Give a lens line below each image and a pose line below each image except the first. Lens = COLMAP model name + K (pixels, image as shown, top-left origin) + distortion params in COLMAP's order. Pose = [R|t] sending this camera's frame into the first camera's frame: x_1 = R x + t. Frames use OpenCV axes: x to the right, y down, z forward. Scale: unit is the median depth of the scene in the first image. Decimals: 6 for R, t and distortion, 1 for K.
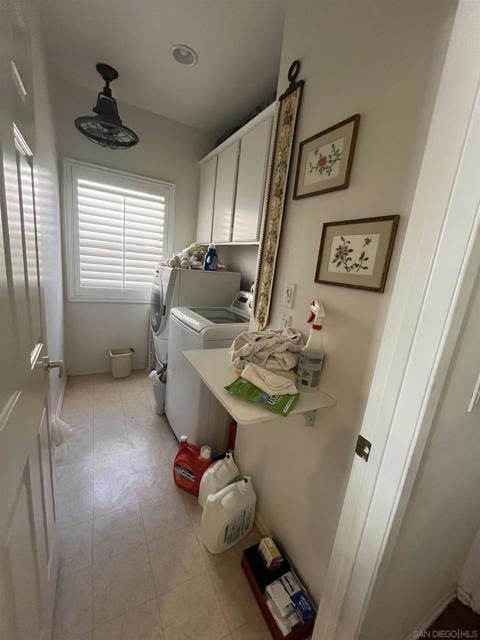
lens RADIAL K [[259.2, 0, 241.6], [0, 259.2, 320.6], [0, 0, 1]] dist [-0.003125, -0.000085]
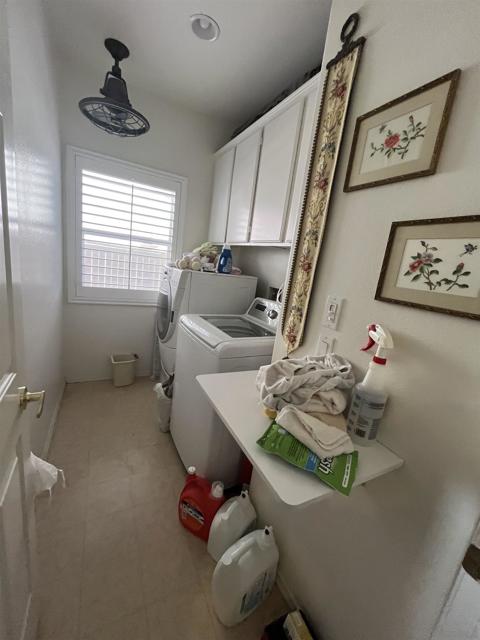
lens RADIAL K [[259.2, 0, 241.6], [0, 259.2, 320.6], [0, 0, 1]] dist [-0.003125, -0.000085]
pose [[0.999421, 0.029628, -0.016738, -0.075335], [-0.029625, 0.999561, 0.000418, -0.059498], [0.016743, 0.000078, 0.999860, 0.184712]]
